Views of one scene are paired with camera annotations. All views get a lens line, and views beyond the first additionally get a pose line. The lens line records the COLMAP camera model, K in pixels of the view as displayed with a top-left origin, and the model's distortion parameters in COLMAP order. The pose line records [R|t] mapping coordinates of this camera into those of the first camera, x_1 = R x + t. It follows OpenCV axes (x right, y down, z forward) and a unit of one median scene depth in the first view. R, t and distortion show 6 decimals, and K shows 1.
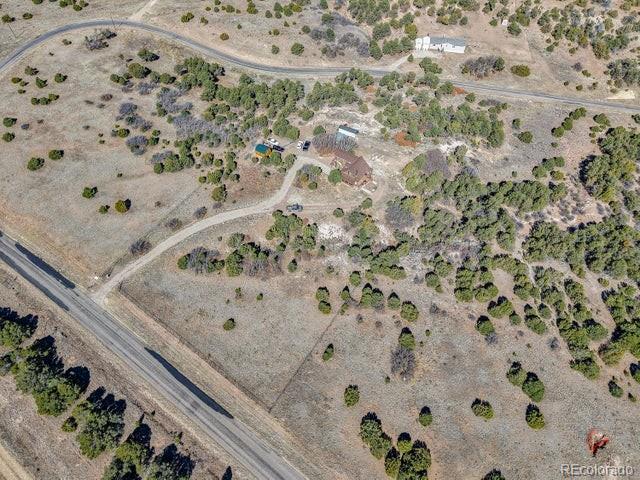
lens RADIAL K [[428.5, 0, 320.2], [0, 428.5, 241.2], [0, 0, 1]] dist [0.015571, -0.020831]
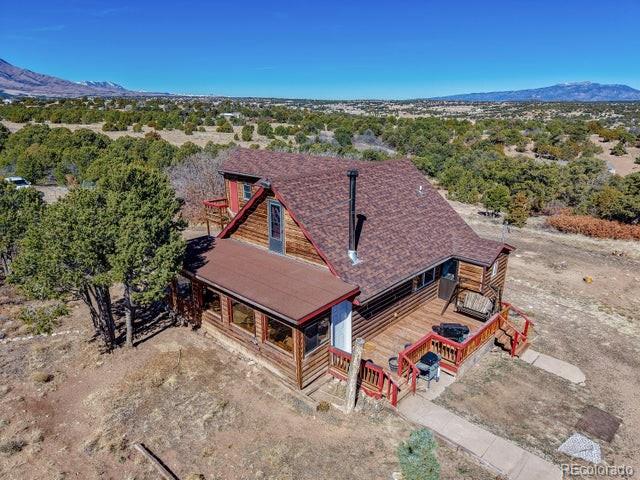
lens RADIAL K [[428.5, 0, 321.7], [0, 428.5, 235.0], [0, 0, 1]] dist [0.015571, -0.020831]
pose [[0.993180, 0.043539, -0.108156, 0.086021], [-0.098537, 0.809315, -0.579050, -0.101266], [0.062322, 0.585758, 0.808086, 0.910932]]
